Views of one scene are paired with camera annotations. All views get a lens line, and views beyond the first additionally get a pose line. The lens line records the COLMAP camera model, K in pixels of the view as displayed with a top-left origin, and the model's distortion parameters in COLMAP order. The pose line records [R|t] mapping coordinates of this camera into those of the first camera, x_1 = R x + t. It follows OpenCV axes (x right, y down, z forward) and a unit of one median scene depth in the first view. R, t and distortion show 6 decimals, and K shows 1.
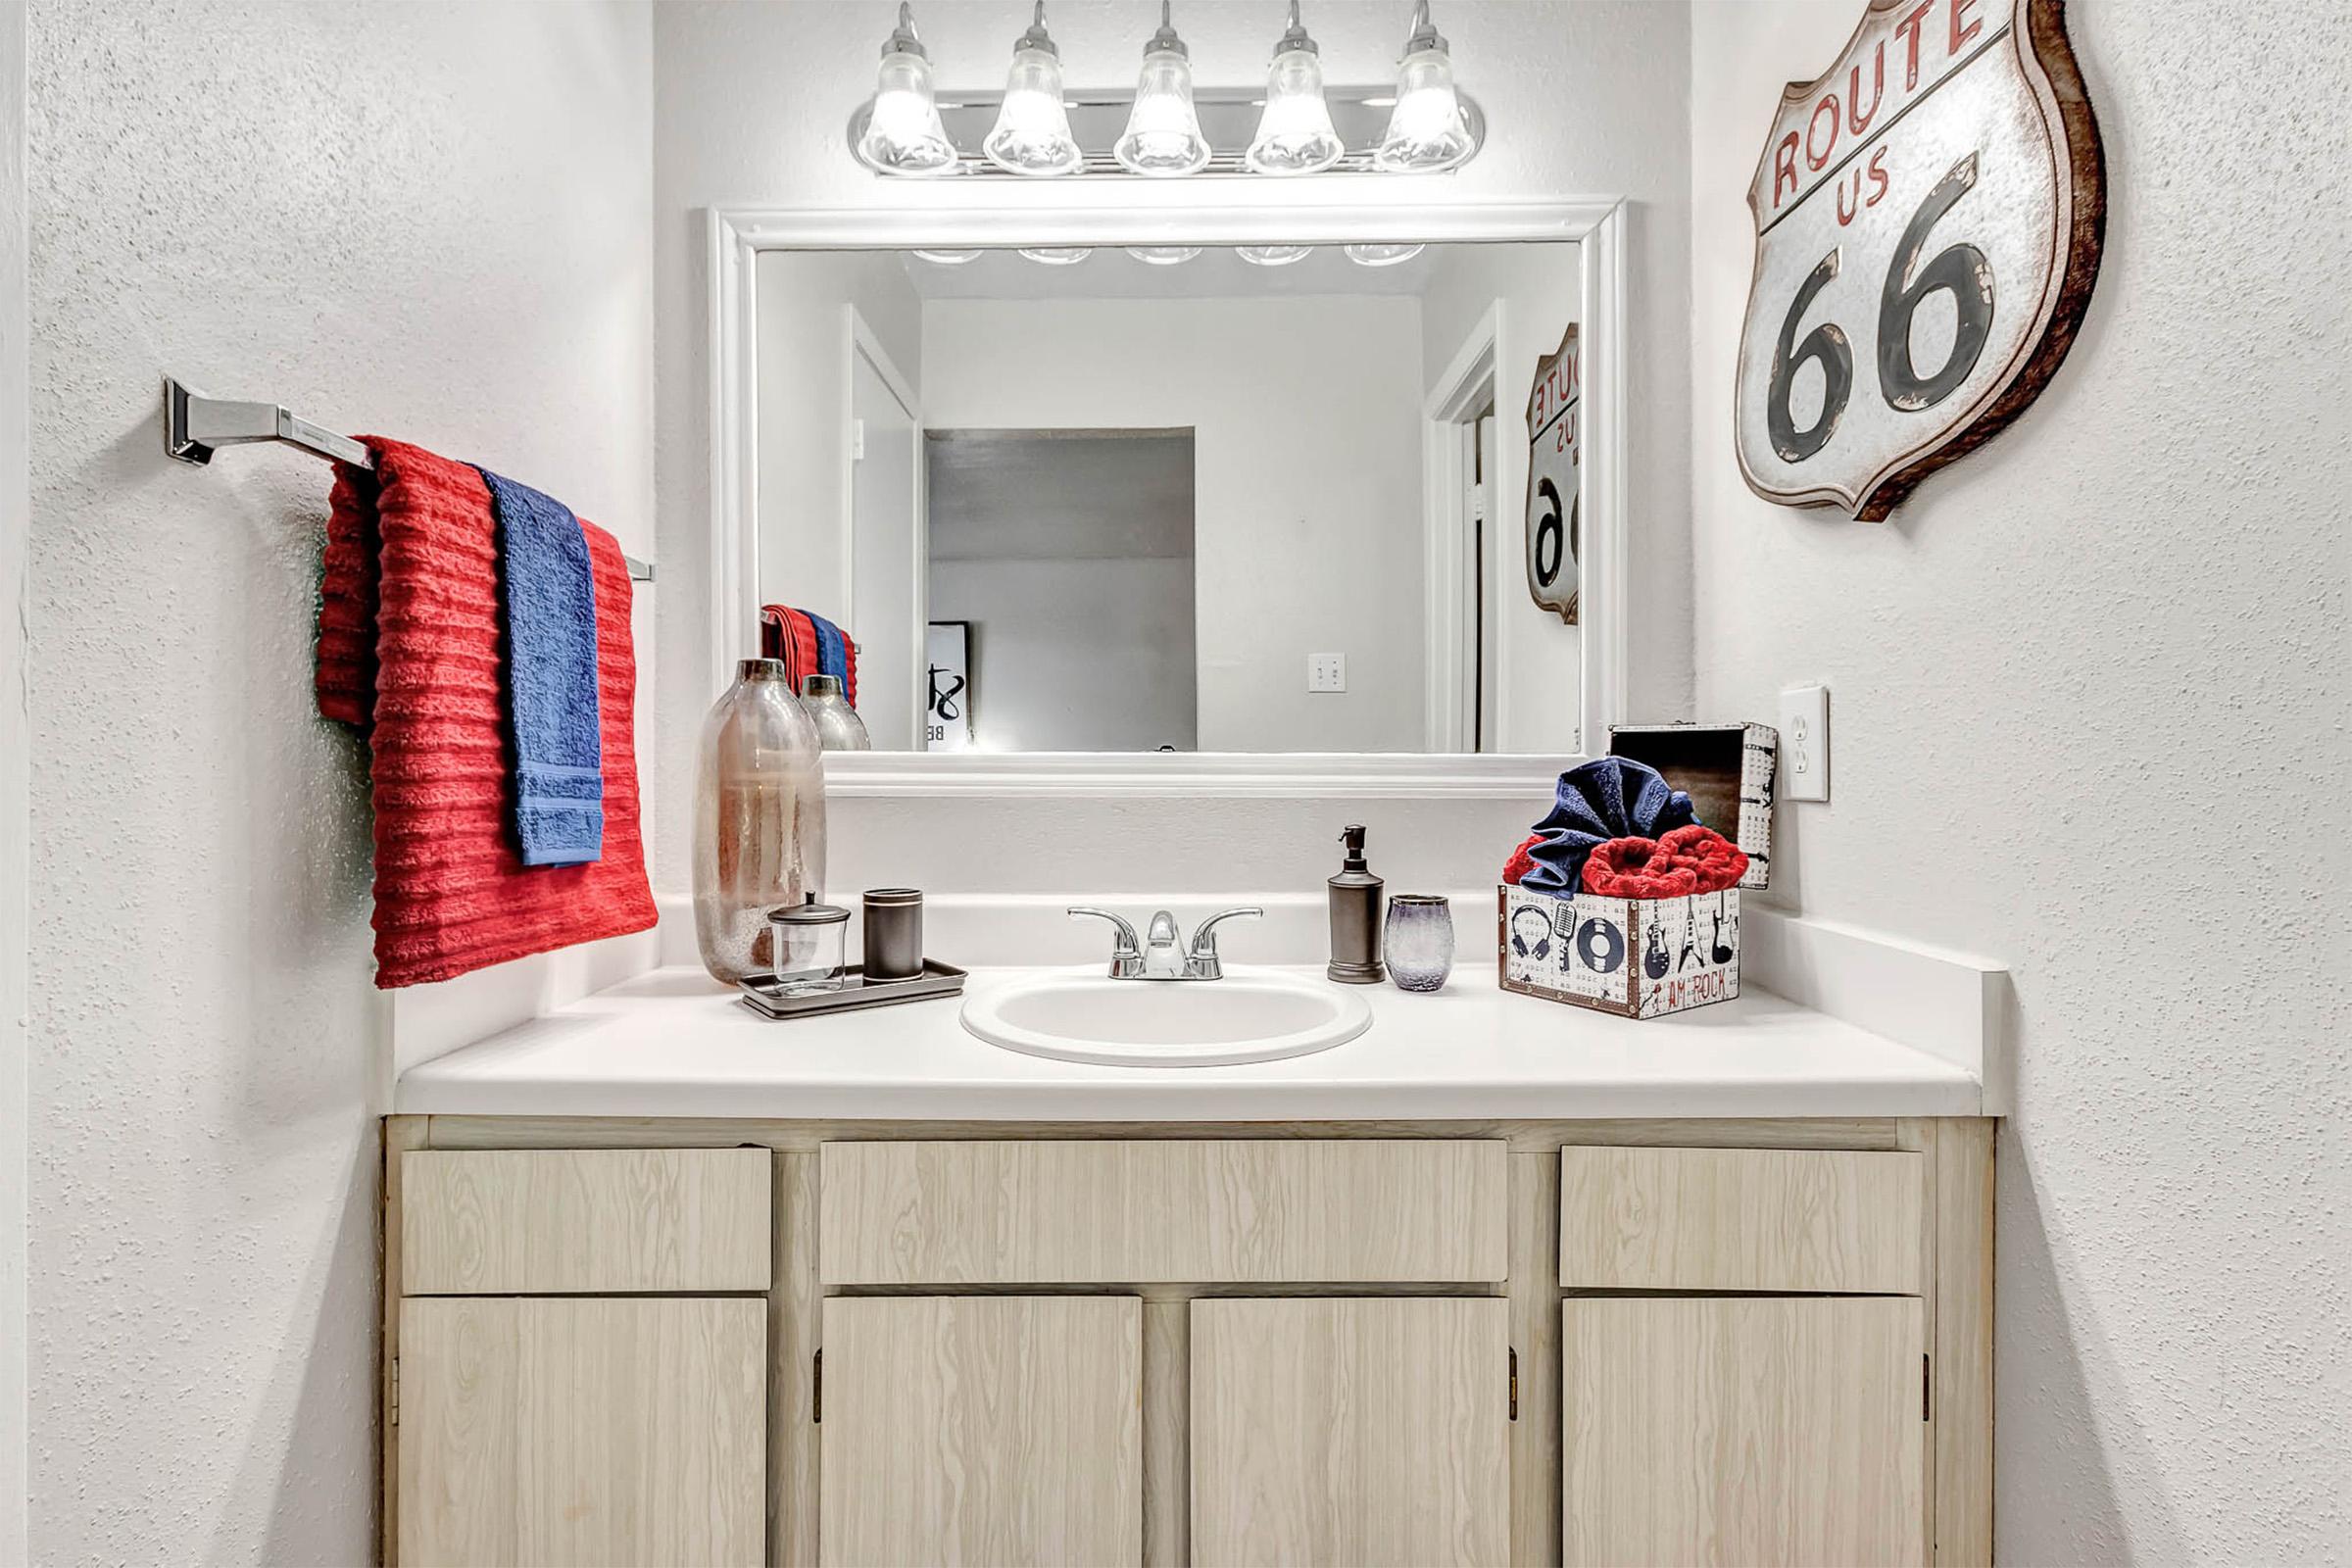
lens RADIAL K [[1132.2, 0, 1170.7], [0, 1132.2, 770.9], [0, 0, 1]] dist [0.014430, -0.005359]
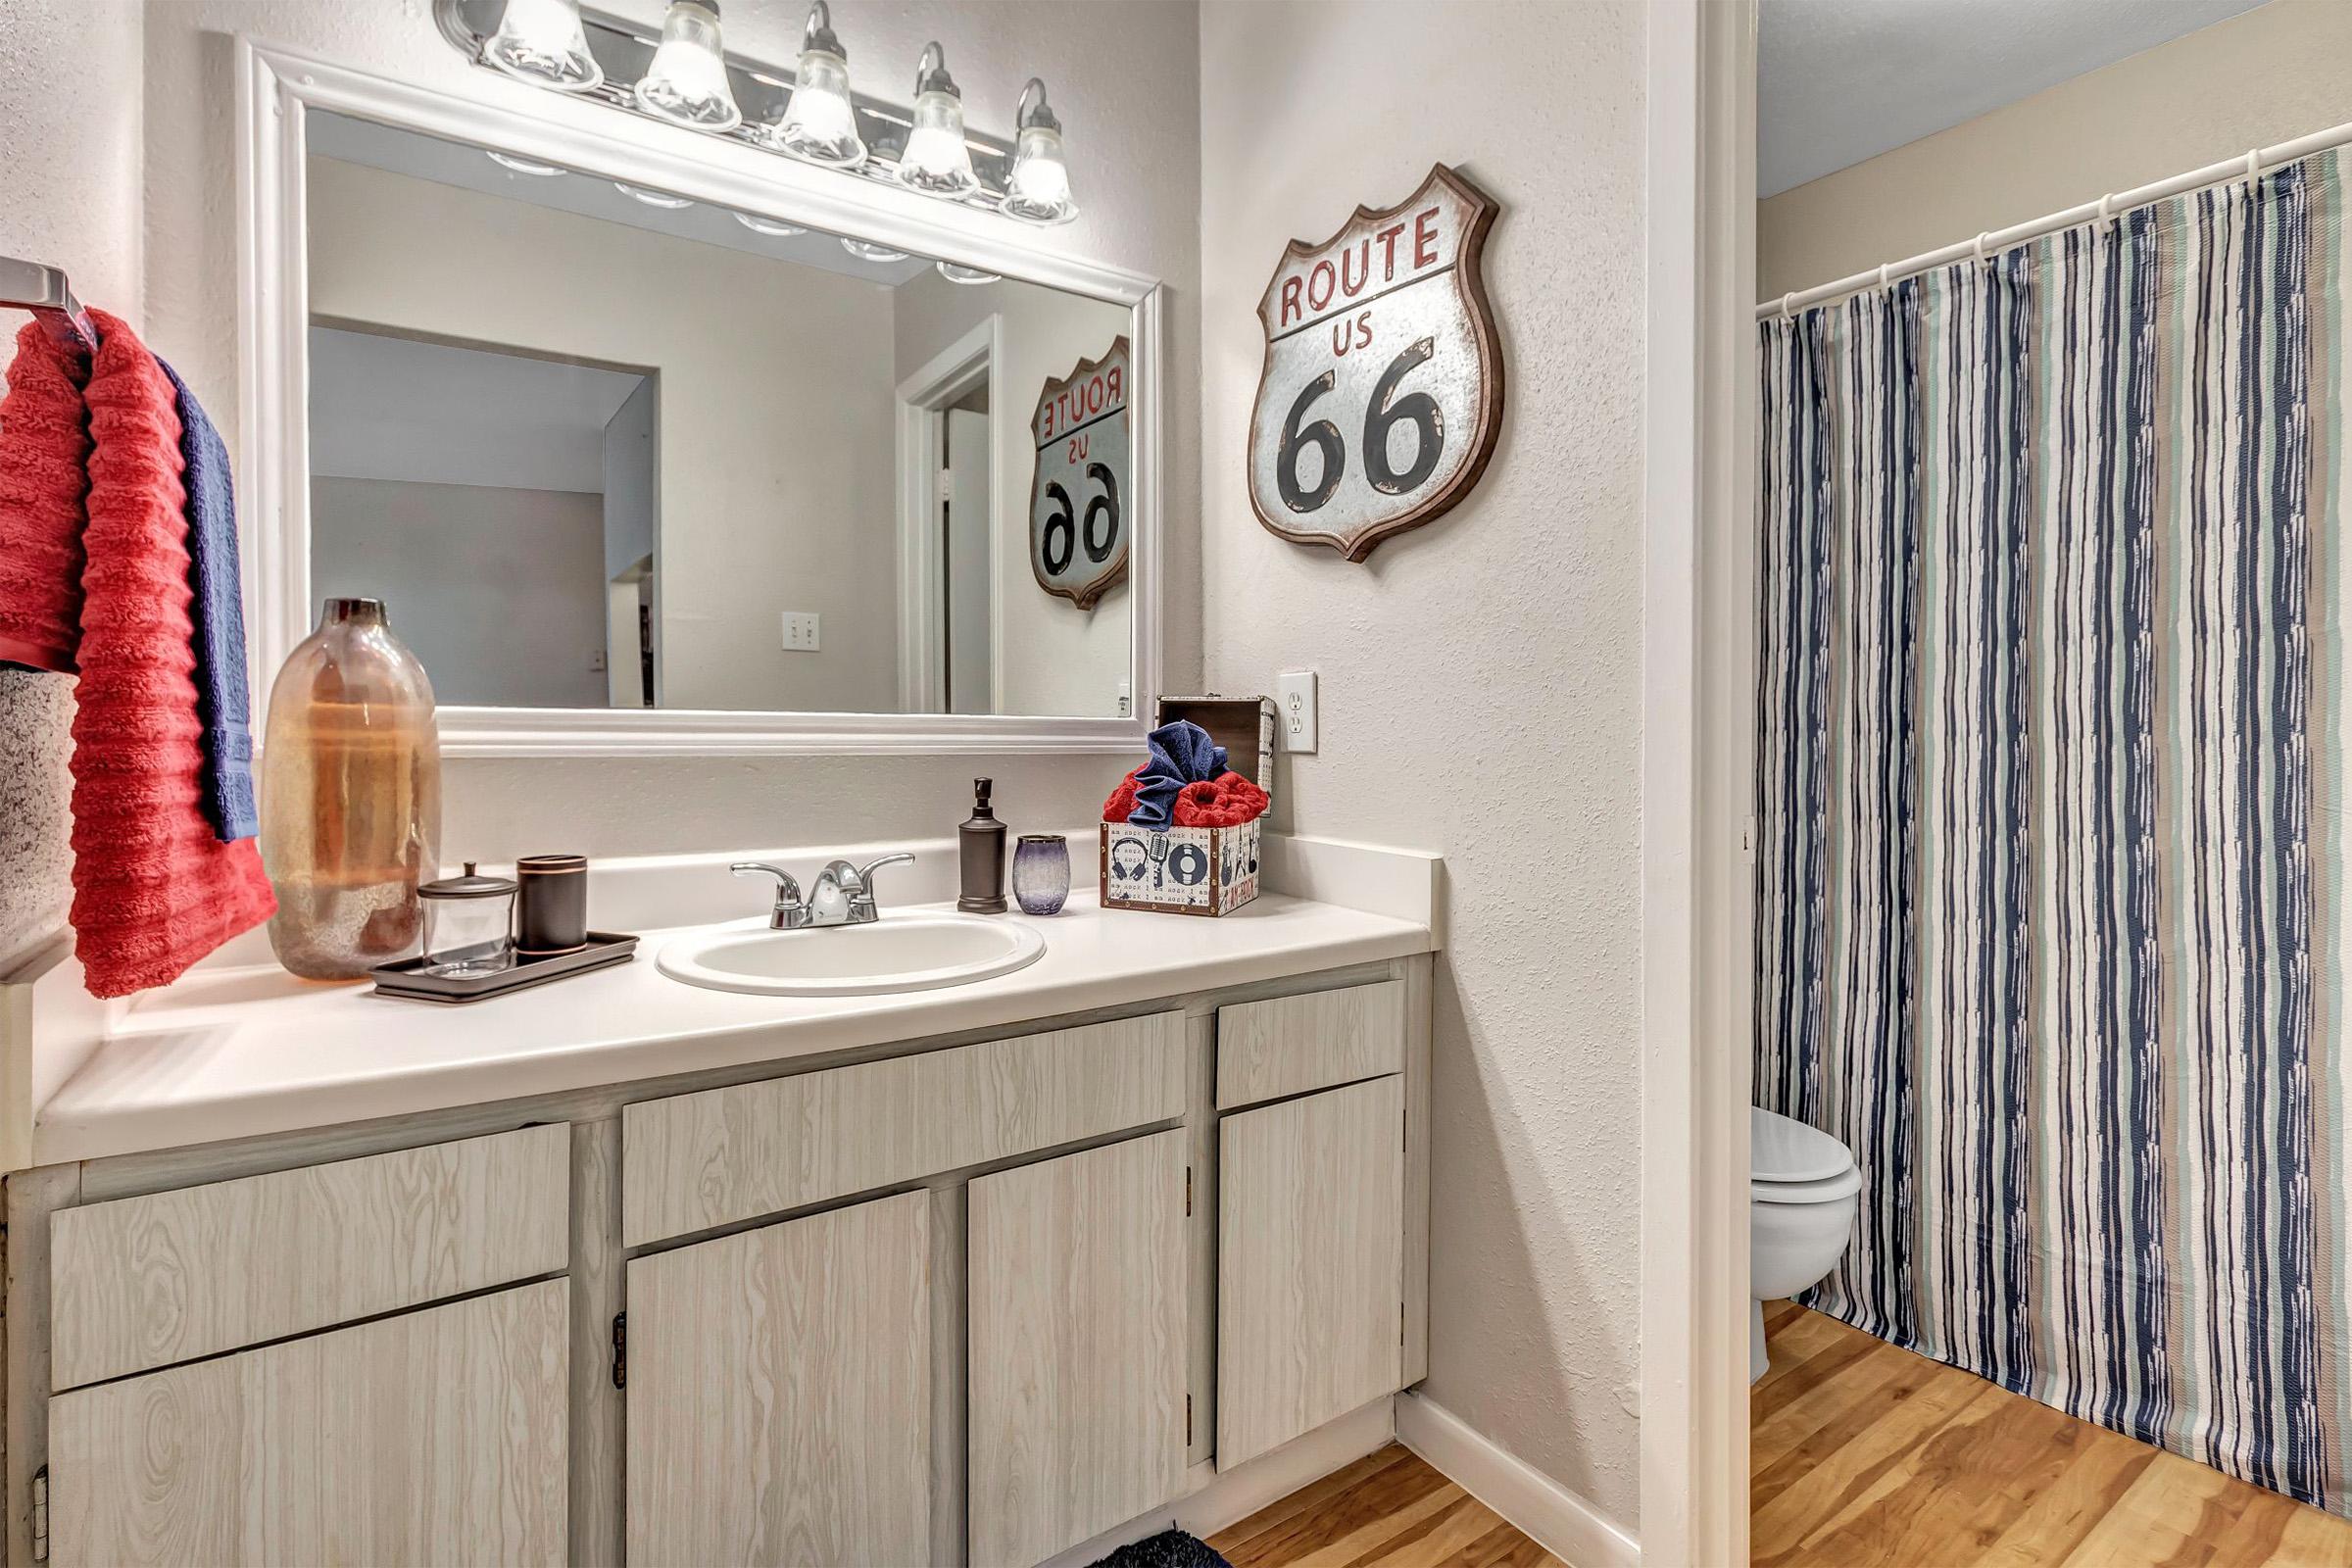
lens RADIAL K [[1120.5, 0, 1177.8], [0, 1120.5, 739.8], [0, 0, 1]] dist [0.005197, -0.002772]
pose [[0.822702, -0.001581, 0.568471, -0.449097], [-0.003730, 0.999960, 0.008180, -0.000732], [-0.568461, -0.008850, 0.822663, -0.070969]]
